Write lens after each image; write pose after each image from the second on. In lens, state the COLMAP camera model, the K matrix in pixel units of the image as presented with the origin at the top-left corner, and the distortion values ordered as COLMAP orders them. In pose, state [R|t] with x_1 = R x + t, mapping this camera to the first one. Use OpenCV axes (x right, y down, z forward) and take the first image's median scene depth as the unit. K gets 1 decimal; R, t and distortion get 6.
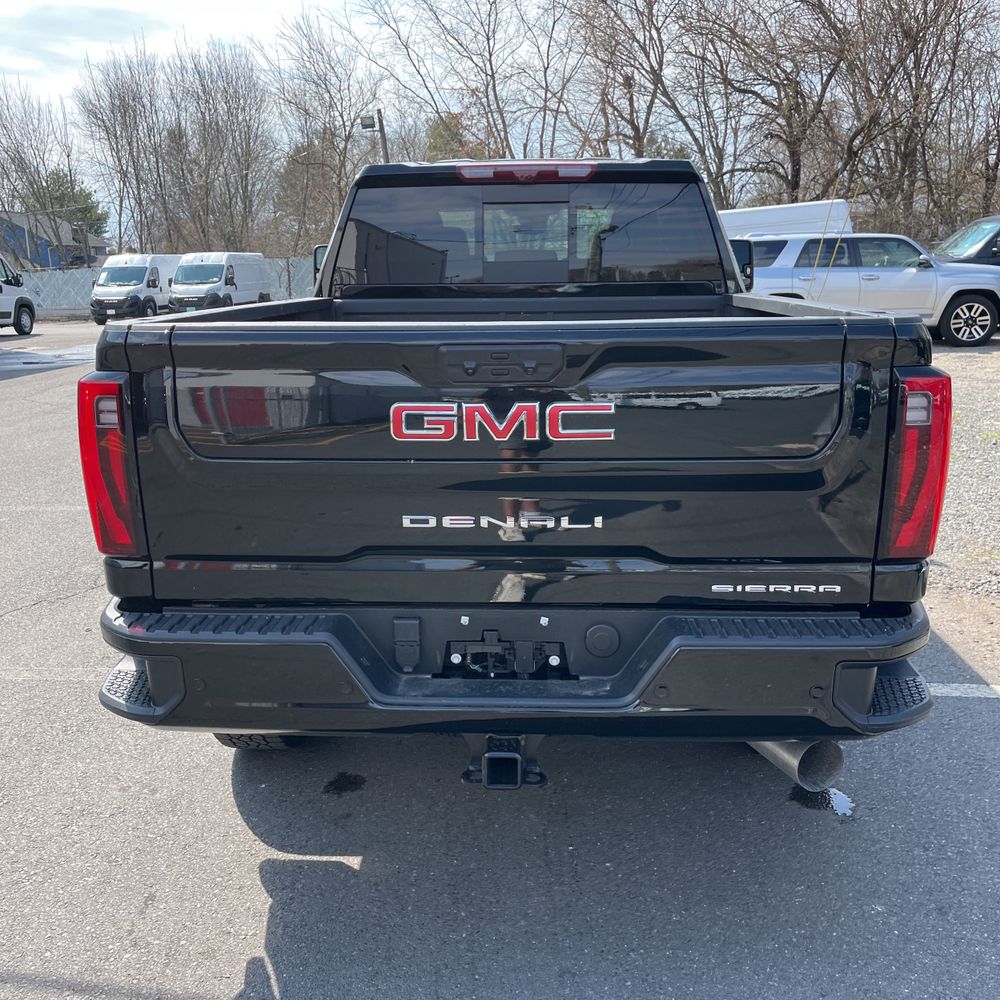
lens RADIAL K [[1002.0, 0, 484.7], [0, 1002.0, 487.9], [0, 0, 1]] dist [0.024317, 0.024268]
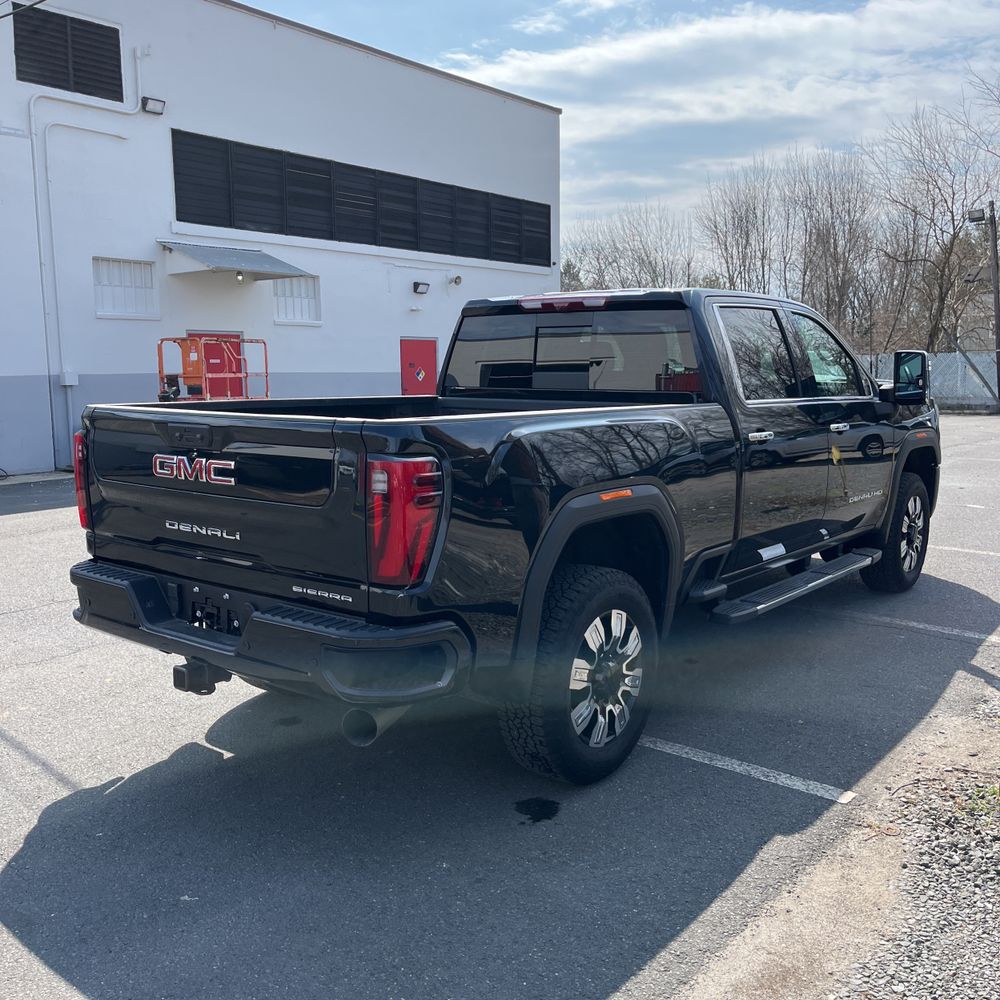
lens RADIAL K [[1013.0, 0, 500.0], [0, 1013.0, 500.0], [0, 0, 1]] dist [0.028019, -0.013227]
pose [[0.826219, 0.089808, -0.556144, 0.155301], [-0.134108, 0.990186, -0.039336, -0.001842], [0.547153, 0.107084, 0.830154, -0.016577]]
